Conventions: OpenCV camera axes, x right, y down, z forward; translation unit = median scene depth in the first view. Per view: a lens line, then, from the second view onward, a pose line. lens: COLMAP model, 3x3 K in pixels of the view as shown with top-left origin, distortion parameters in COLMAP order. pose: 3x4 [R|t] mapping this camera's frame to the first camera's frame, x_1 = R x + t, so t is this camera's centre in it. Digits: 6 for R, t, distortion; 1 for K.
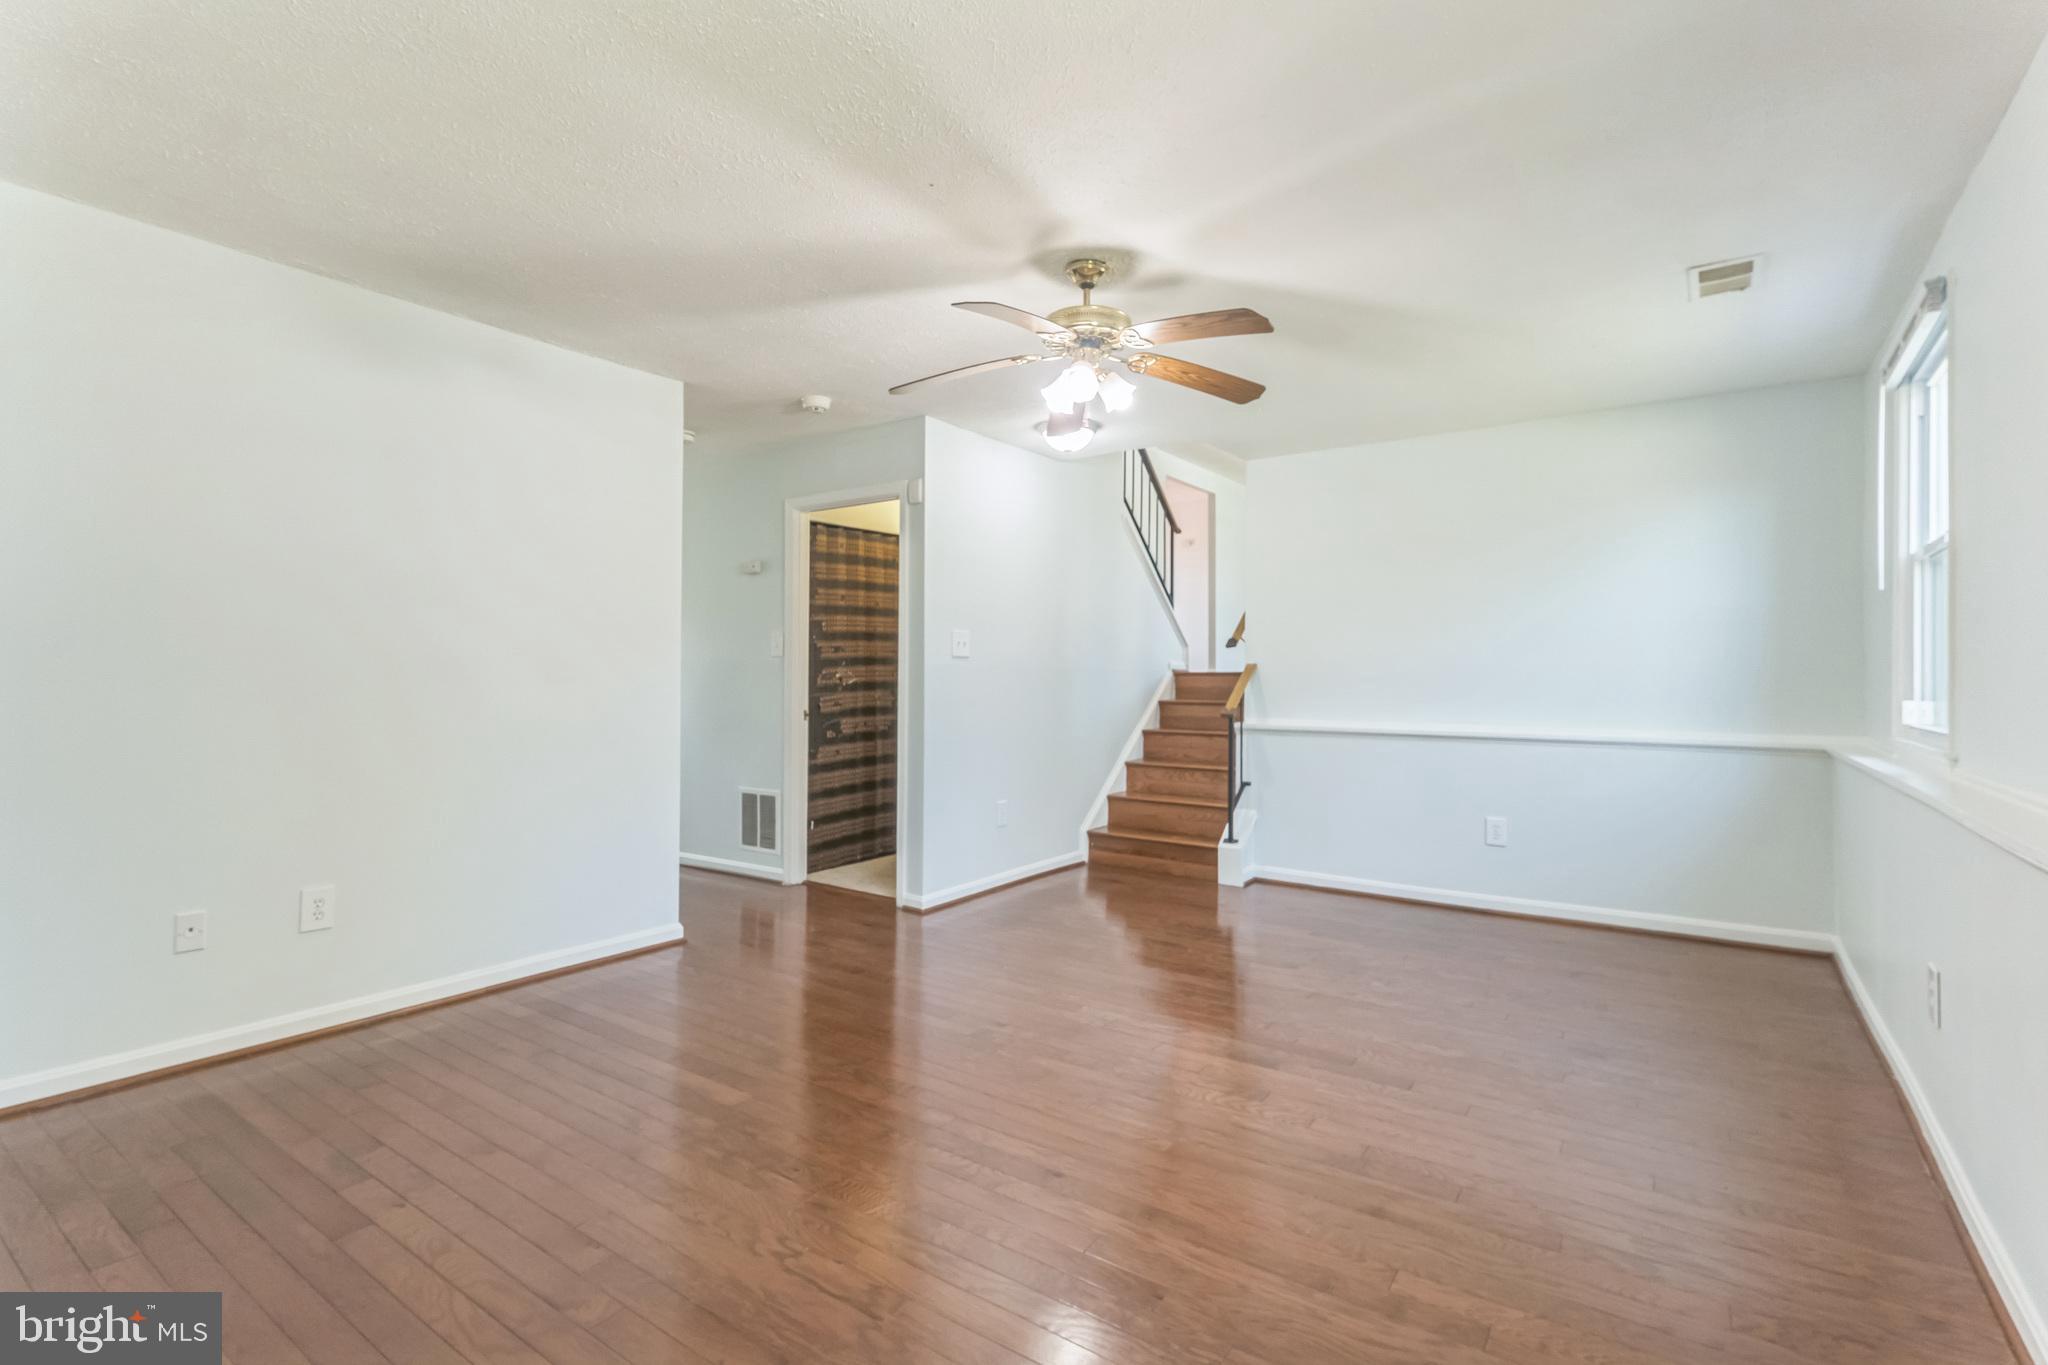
lens RADIAL K [[958.3, 0, 1009.5], [0, 958.3, 678.7], [0, 0, 1]] dist [0.006111, 0.001533]
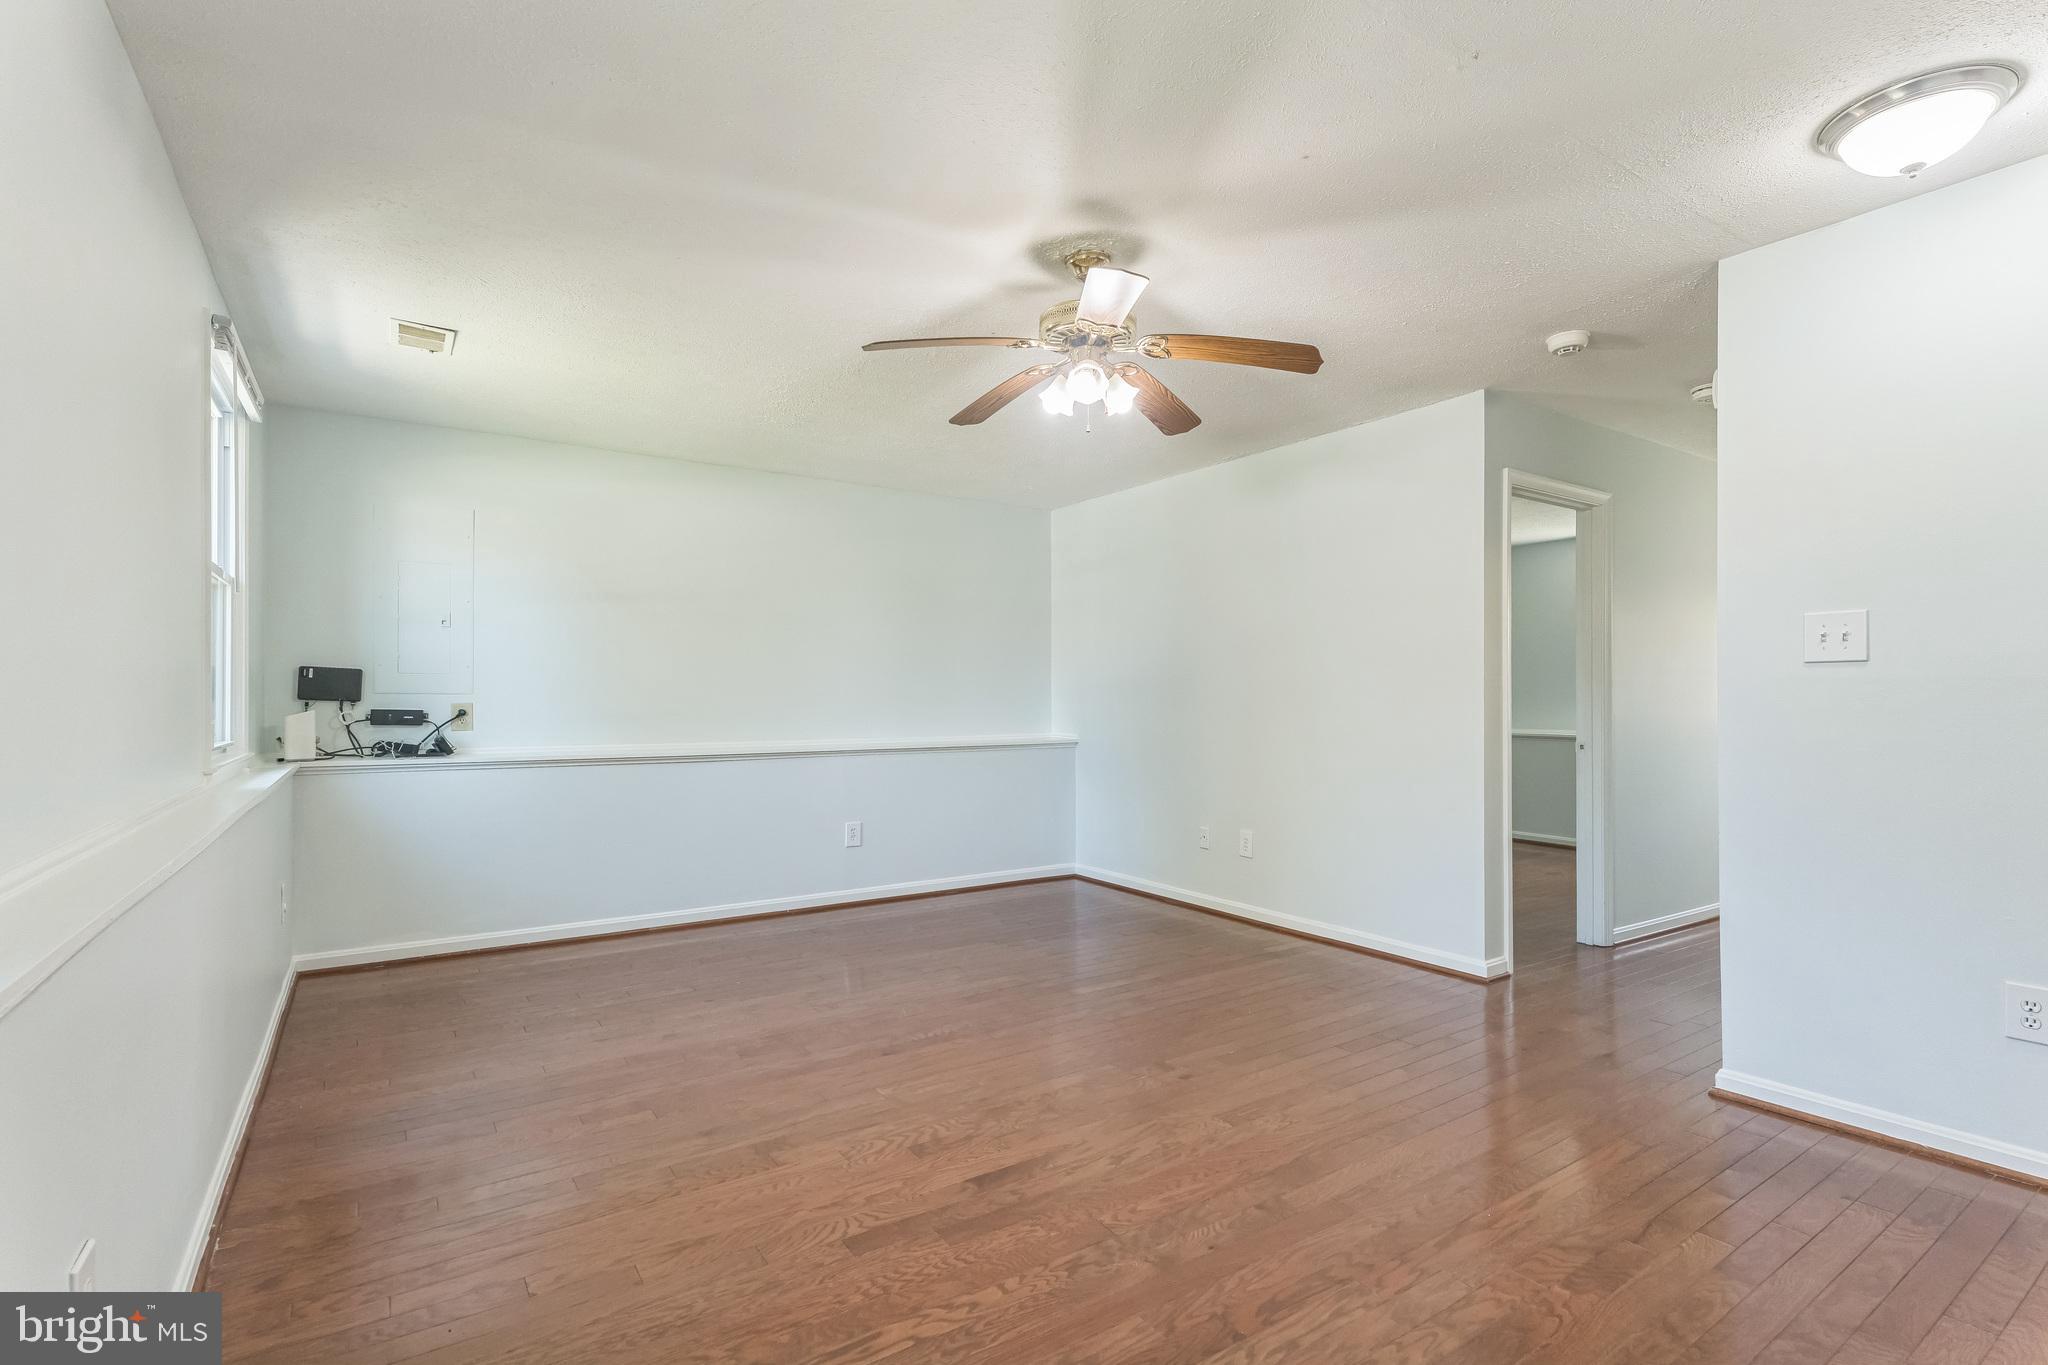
lens RADIAL K [[958.3, 0, 1014.5], [0, 958.3, 696.5], [0, 0, 1]] dist [0.006111, 0.001533]
pose [[-0.360809, -0.007916, -0.932606, 1.055129], [0.001378, 0.999958, -0.009021, 0.006643], [0.932639, -0.004540, -0.360783, 1.375497]]
